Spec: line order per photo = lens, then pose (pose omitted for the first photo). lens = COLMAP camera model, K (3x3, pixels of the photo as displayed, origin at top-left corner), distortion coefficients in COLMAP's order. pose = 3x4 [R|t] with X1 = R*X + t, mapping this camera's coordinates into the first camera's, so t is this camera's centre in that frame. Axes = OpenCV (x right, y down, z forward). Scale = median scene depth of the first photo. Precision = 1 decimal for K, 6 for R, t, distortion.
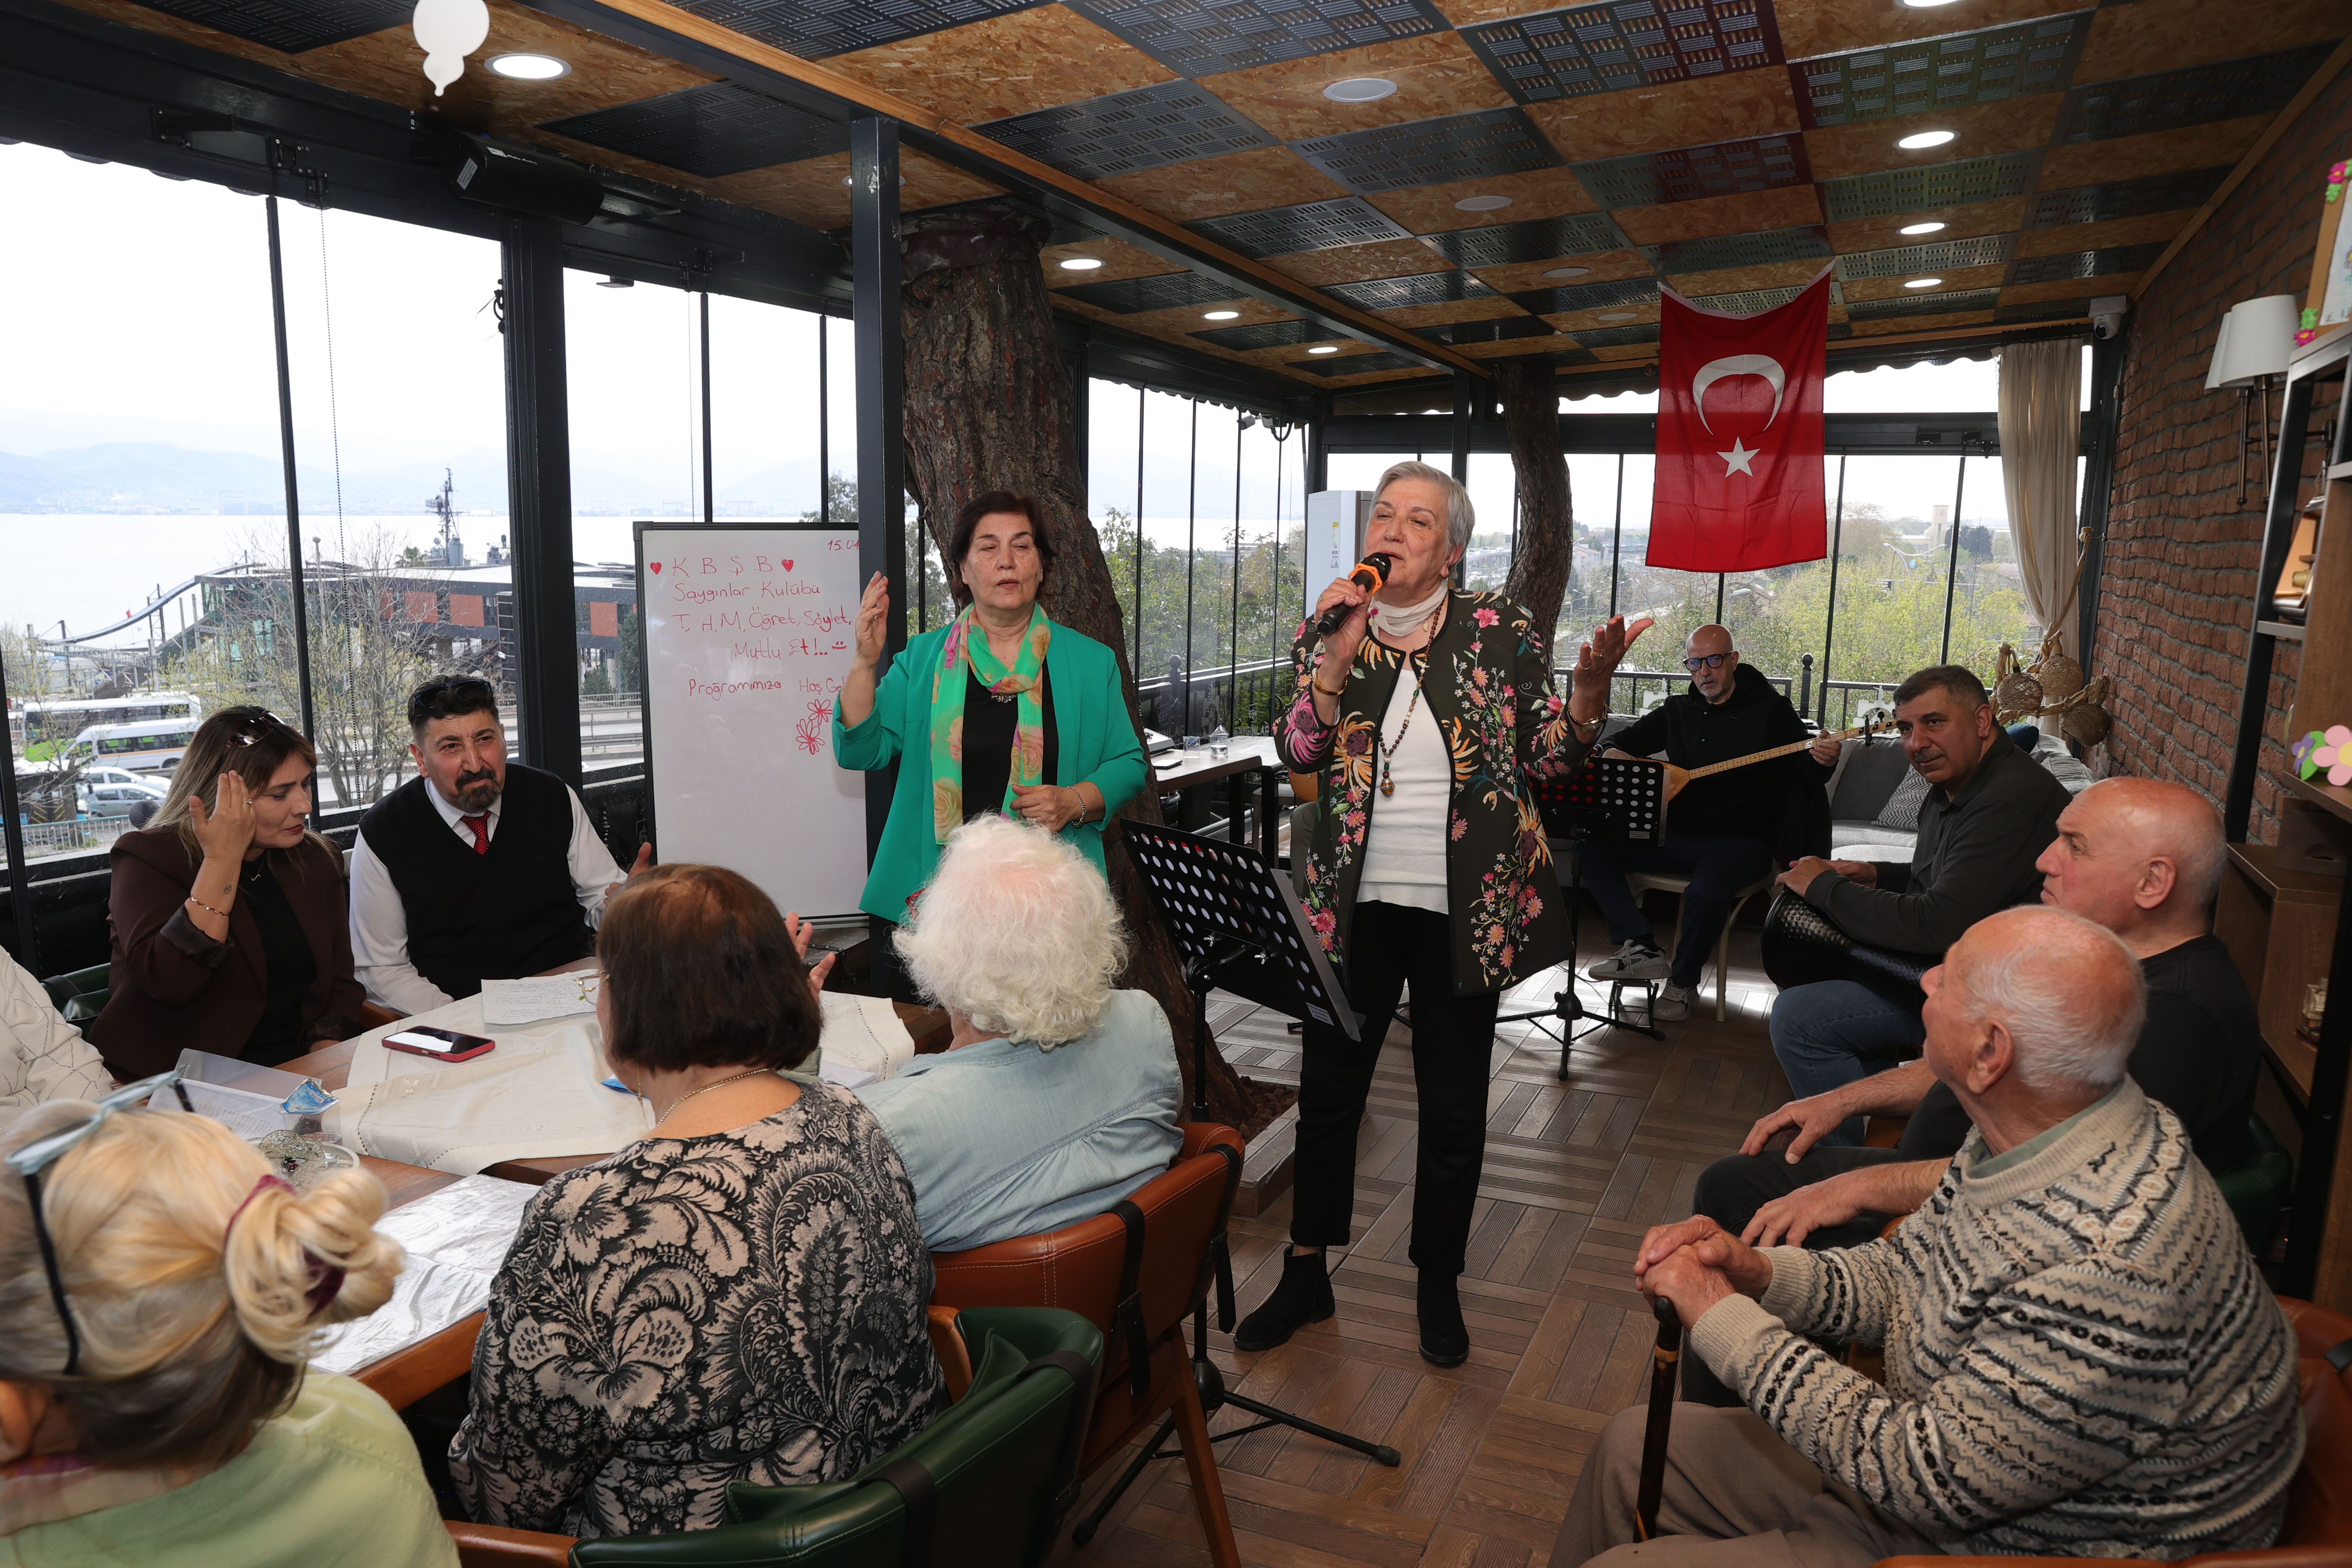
lens RADIAL K [[1616.7, 0, 1174.5], [0, 1616.7, 799.0], [0, 0, 1]] dist [-0.057344, 0.013563]
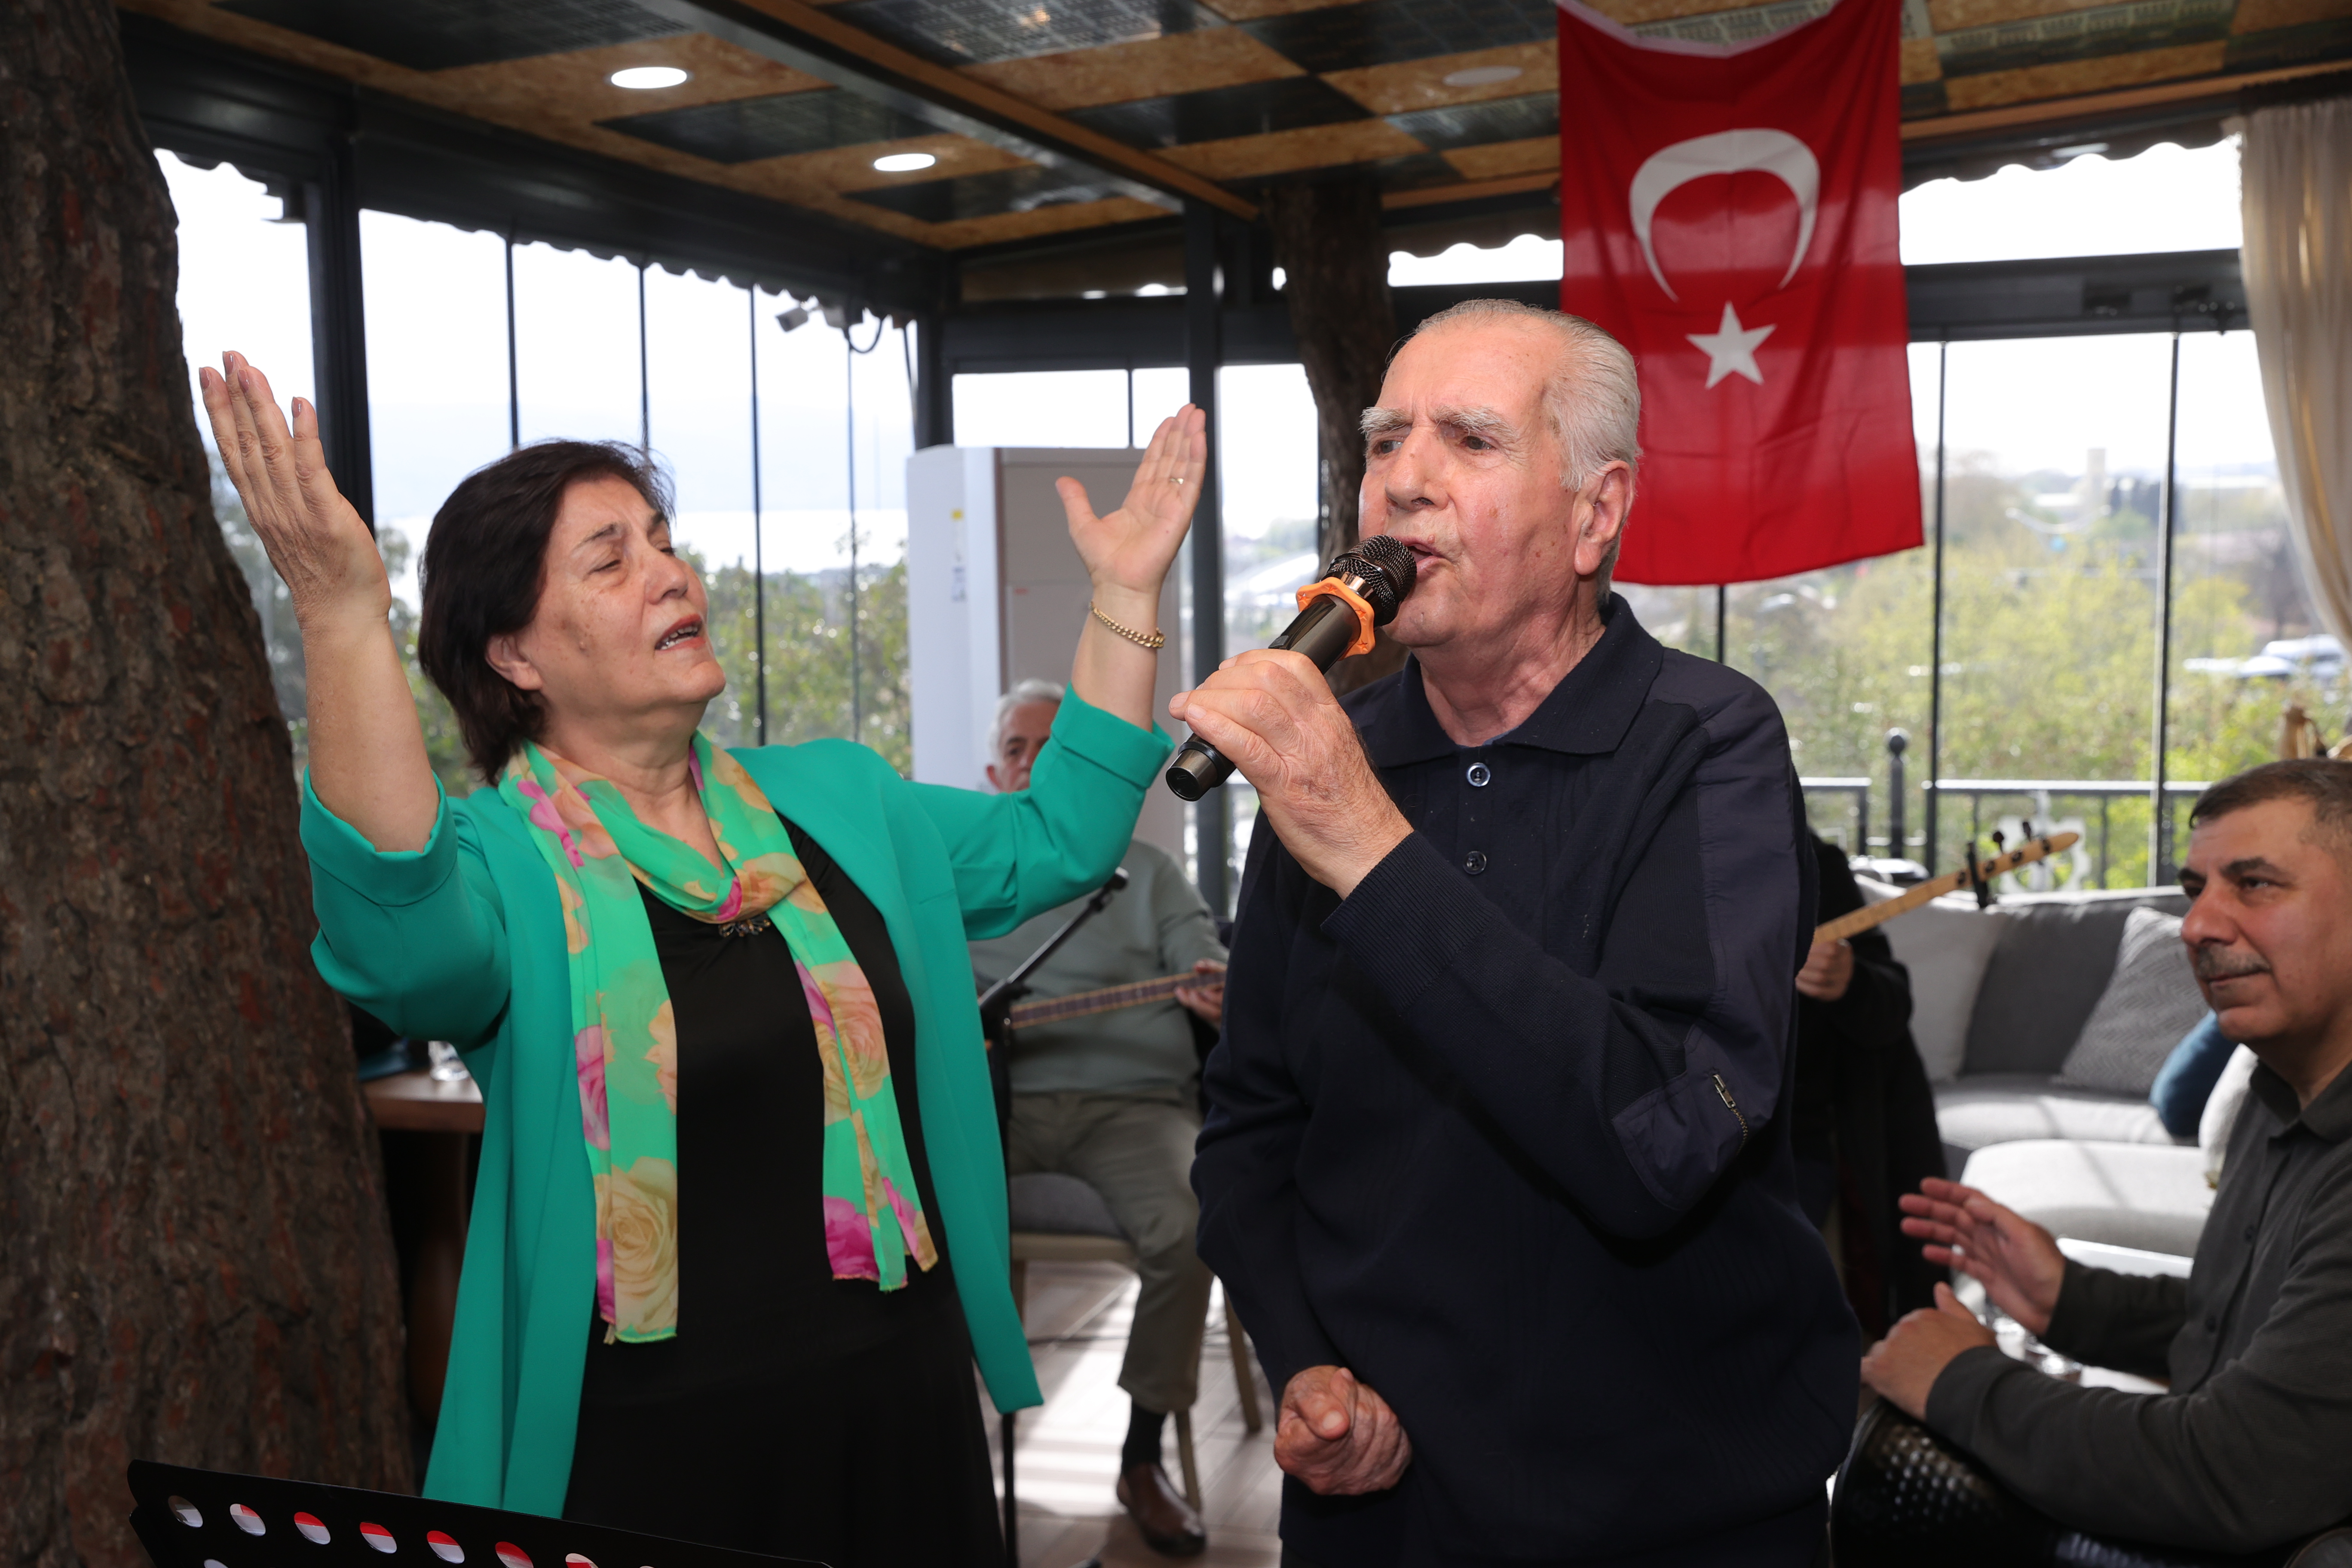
lens RADIAL K [[2794.0, 0, 1165.2], [0, 2794.0, 781.4], [0, 0, 1]] dist [0.085228, 0.000000]
pose [[0.991918, -0.040557, 0.120220, 0.060868], [0.049353, 0.996247, -0.071108, -0.024936], [-0.116885, 0.076466, 0.990197, 0.154909]]
